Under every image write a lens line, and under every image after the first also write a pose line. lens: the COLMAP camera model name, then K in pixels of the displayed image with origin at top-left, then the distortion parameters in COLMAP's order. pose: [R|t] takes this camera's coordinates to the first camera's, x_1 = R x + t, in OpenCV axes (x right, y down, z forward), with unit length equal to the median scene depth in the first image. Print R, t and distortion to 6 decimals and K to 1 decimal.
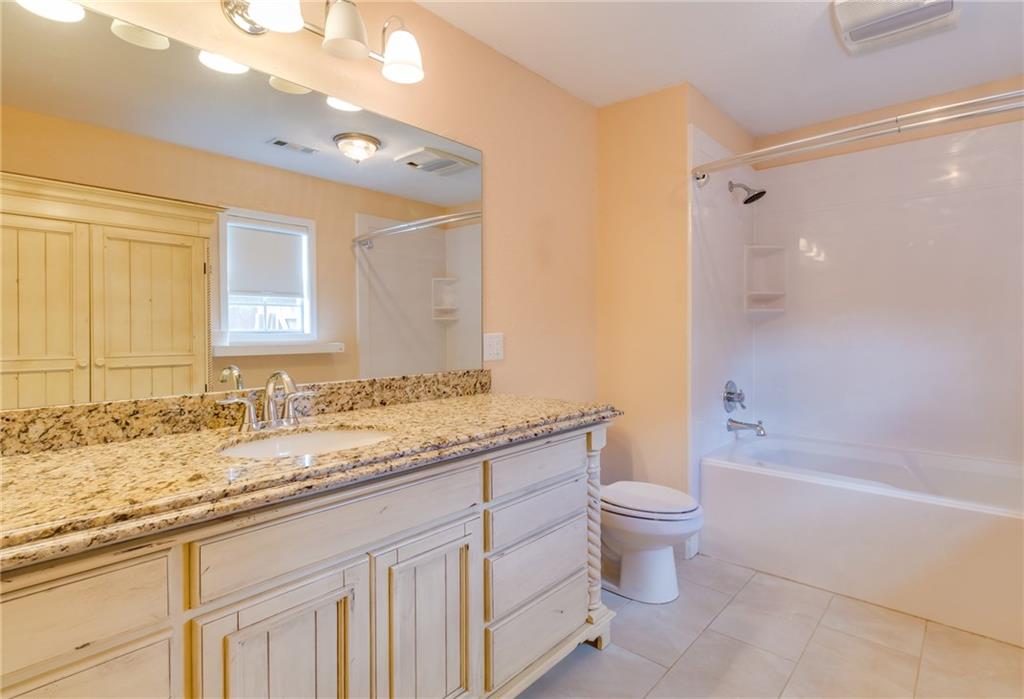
lens RADIAL K [[501.5, 0, 527.1], [0, 501.5, 331.8], [0, 0, 1]] dist [0.002814, -0.001304]
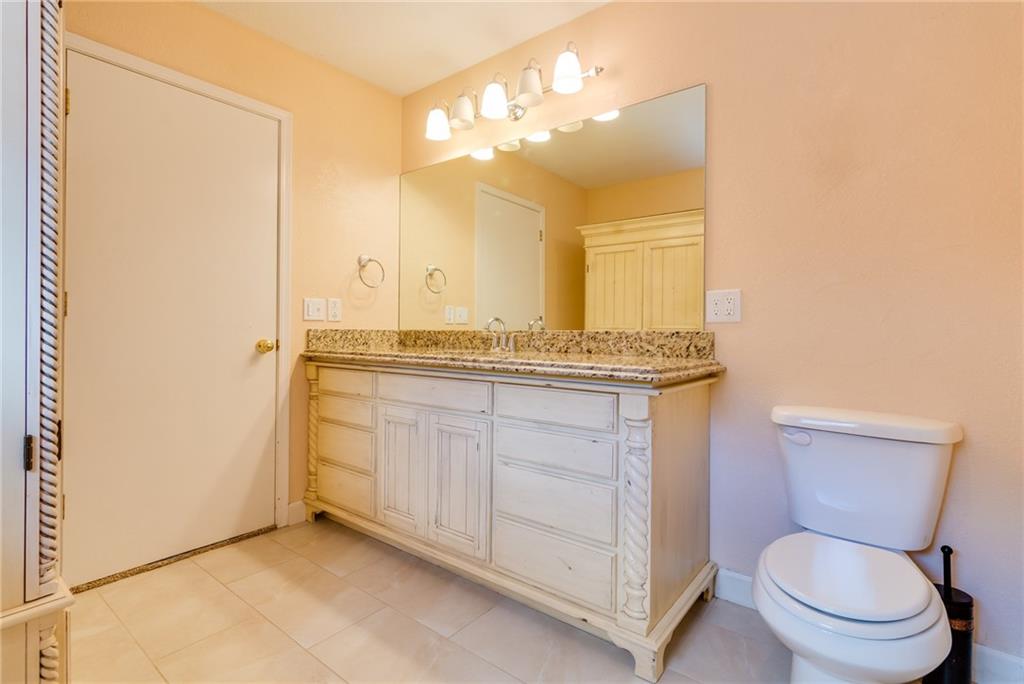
lens RADIAL K [[491.2, 0, 511.2], [0, 491.2, 335.9], [0, 0, 1]] dist [-0.005957, -0.000440]
pose [[0.050173, 0.013982, -0.998643, 0.859941], [-0.017373, 0.999763, 0.013125, 0.088337], [0.998589, 0.016691, 0.050404, 0.719216]]
